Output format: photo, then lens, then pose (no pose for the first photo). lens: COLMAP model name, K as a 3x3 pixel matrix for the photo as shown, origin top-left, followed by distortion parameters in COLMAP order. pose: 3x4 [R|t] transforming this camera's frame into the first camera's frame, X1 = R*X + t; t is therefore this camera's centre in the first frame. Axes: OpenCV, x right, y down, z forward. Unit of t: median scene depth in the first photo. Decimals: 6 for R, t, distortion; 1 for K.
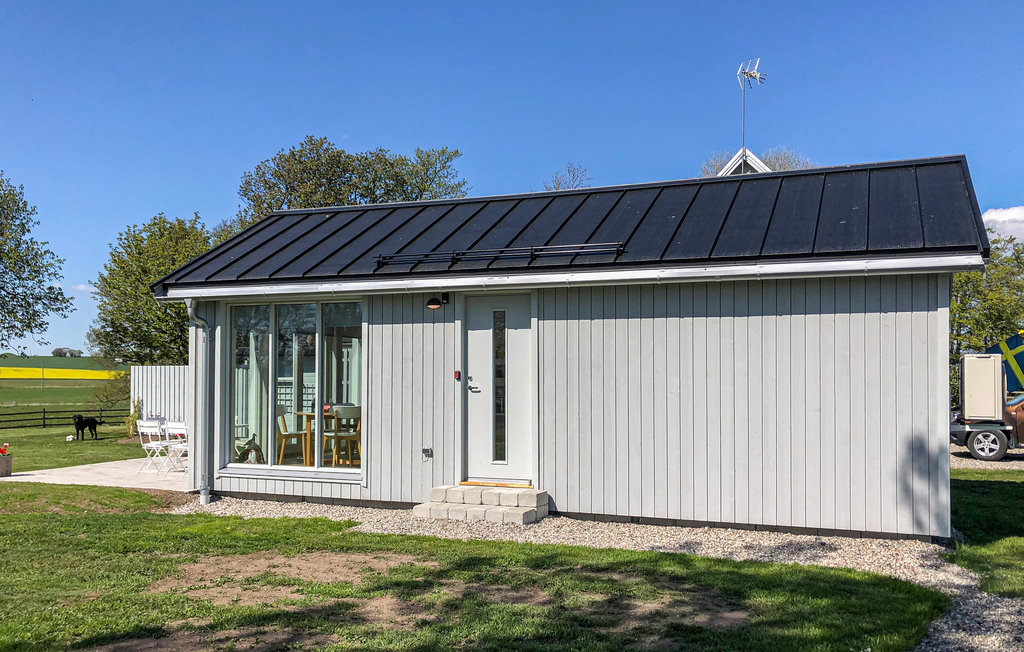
lens RADIAL K [[867.3, 0, 515.7], [0, 867.3, 333.1], [0, 0, 1]] dist [0.049162, -0.010998]
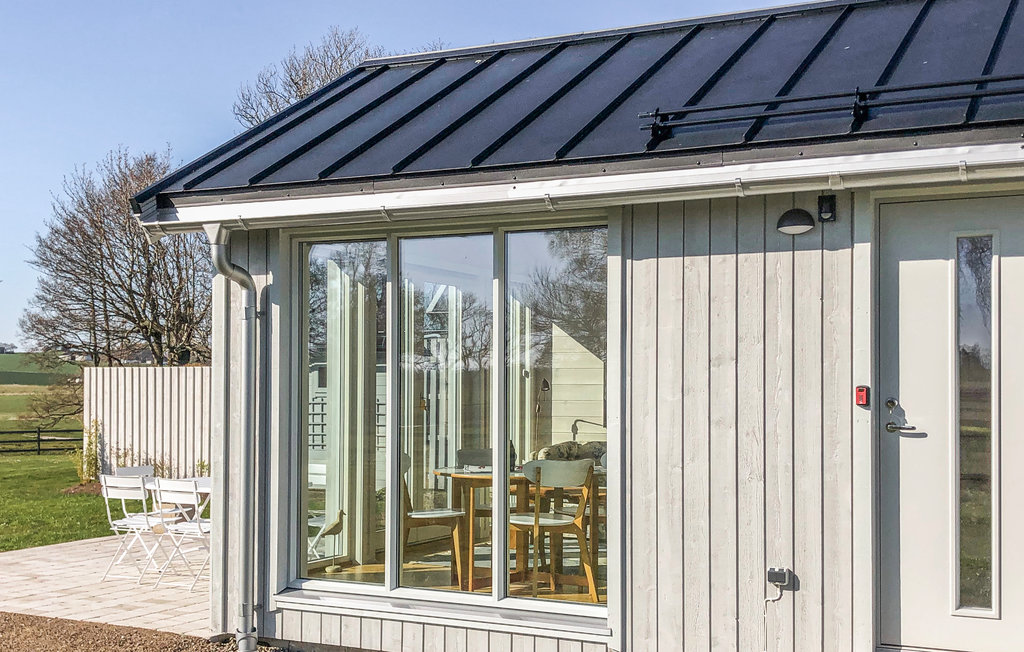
lens RADIAL K [[1220.1, 0, 508.2], [0, 1220.1, 328.8], [0, 0, 1]] dist [0.073370, 0.000000]
pose [[0.996877, -0.001978, -0.078946, -0.174771], [0.002551, 0.999971, 0.007160, 0.011952], [0.078929, -0.007339, 0.996853, 0.380577]]
